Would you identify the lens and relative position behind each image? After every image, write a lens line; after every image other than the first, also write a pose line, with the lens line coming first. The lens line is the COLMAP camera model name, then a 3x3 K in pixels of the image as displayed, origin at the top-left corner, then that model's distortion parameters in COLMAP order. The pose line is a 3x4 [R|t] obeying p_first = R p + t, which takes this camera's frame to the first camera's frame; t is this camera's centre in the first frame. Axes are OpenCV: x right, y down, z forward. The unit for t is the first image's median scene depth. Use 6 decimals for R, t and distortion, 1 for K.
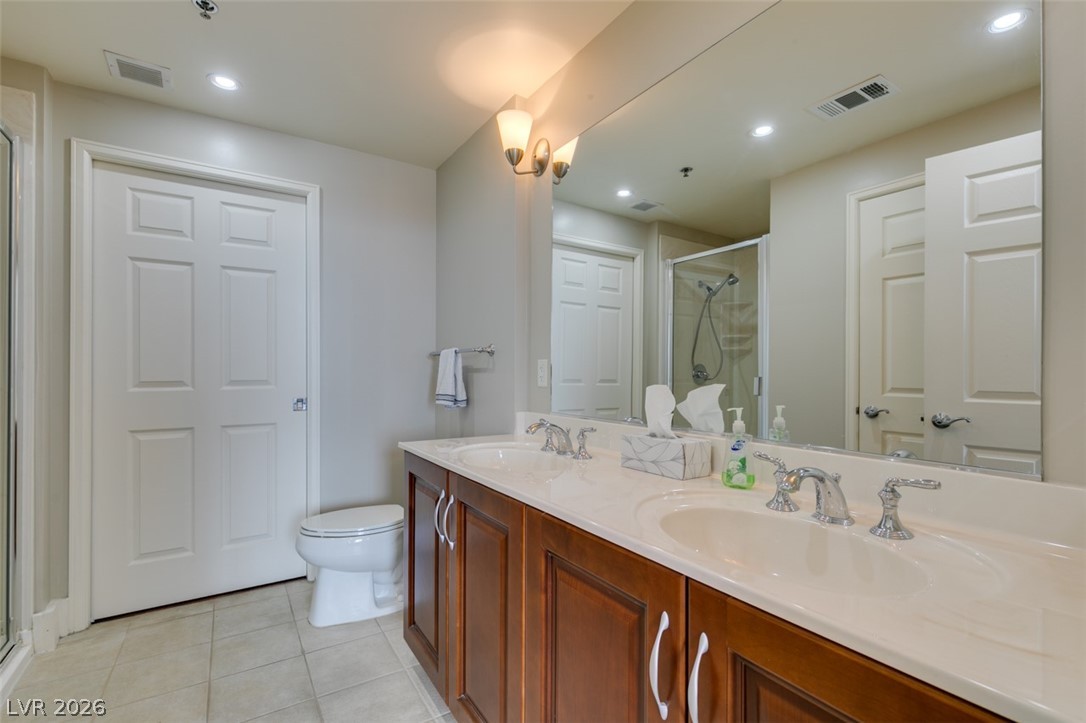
lens RADIAL K [[486.8, 0, 538.2], [0, 486.8, 369.7], [0, 0, 1]] dist [0.005163, -0.002755]
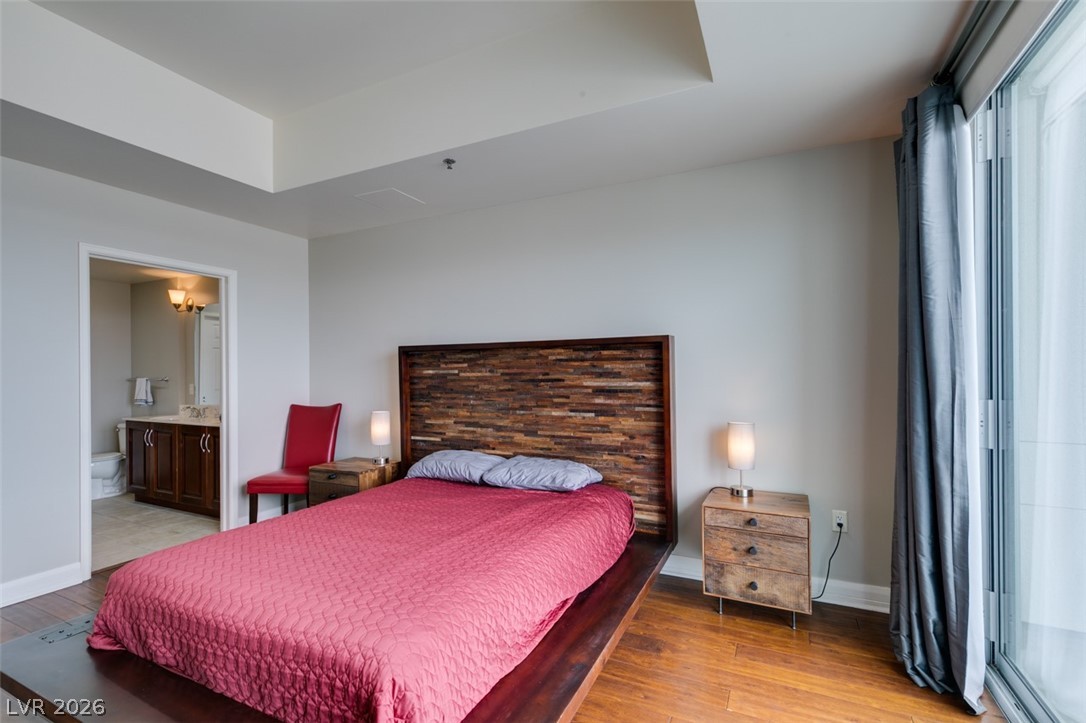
lens RADIAL K [[486.8, 0, 541.0], [0, 486.8, 366.1], [0, 0, 1]] dist [0.005163, -0.002755]
pose [[0.850892, -0.011181, 0.525222, 0.223597], [0.013057, 0.999915, 0.000135, -0.090034], [-0.525178, 0.006743, 0.850965, -2.136102]]
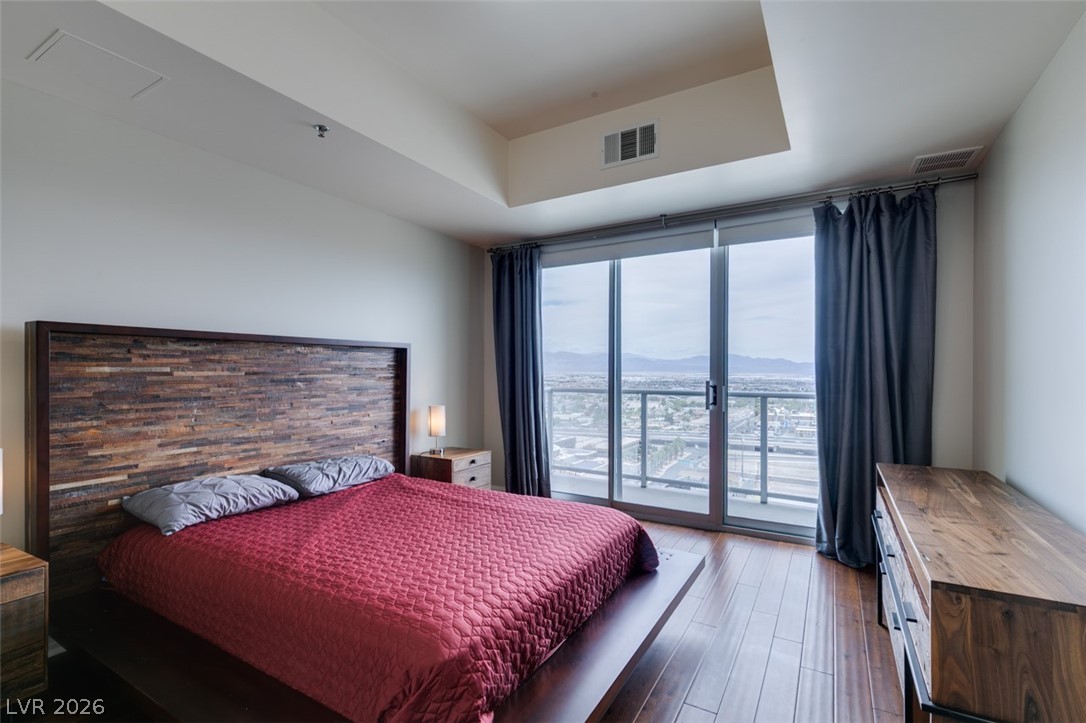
lens RADIAL K [[486.8, 0, 537.1], [0, 486.8, 371.1], [0, 0, 1]] dist [0.005163, -0.002755]
pose [[-0.445736, -0.006183, 0.895143, -0.576178], [-0.006363, 0.999973, 0.003738, -0.080442], [-0.895142, -0.004030, -0.445763, -0.783736]]
